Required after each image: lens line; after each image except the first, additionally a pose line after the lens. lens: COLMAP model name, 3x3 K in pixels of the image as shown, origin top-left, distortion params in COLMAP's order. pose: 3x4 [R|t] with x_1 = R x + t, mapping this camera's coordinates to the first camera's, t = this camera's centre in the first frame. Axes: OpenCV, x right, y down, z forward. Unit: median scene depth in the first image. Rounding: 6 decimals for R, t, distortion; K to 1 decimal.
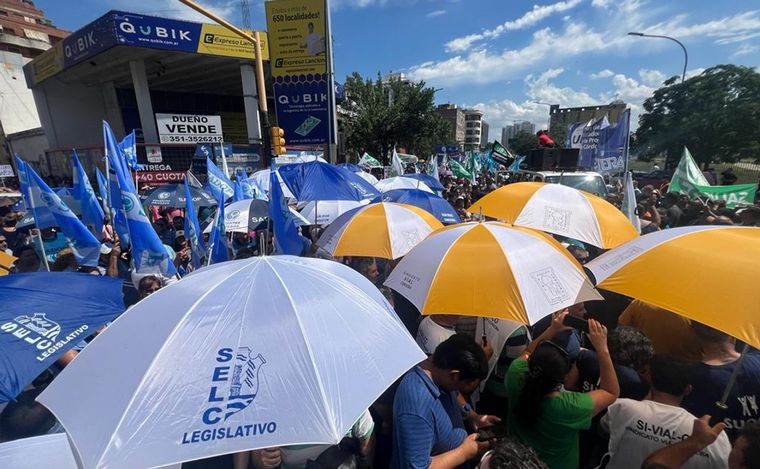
lens RADIAL K [[307.5, 0, 379.5], [0, 307.5, 231.1], [0, 0, 1]] dist [0.000922, -0.000069]
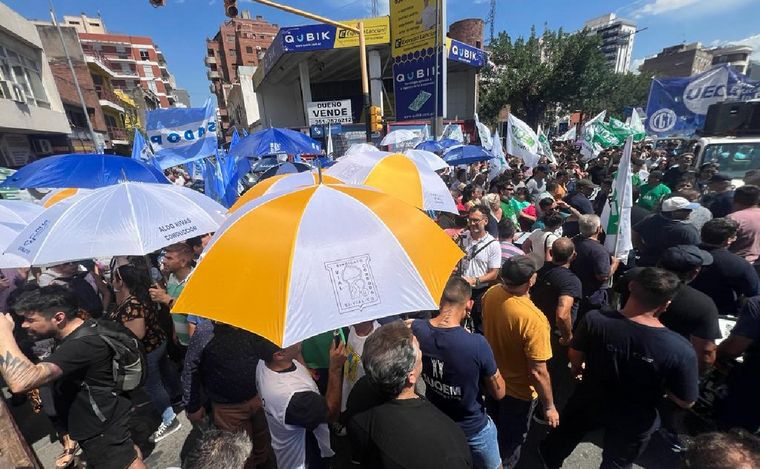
lens RADIAL K [[307.5, 0, 379.5], [0, 307.5, 231.1], [0, 0, 1]] dist [0.000922, -0.000069]
pose [[0.858406, 0.115156, -0.499879, 0.231618], [-0.074871, 0.992167, 0.099992, 0.003555], [0.507478, -0.048408, 0.860304, 0.006637]]
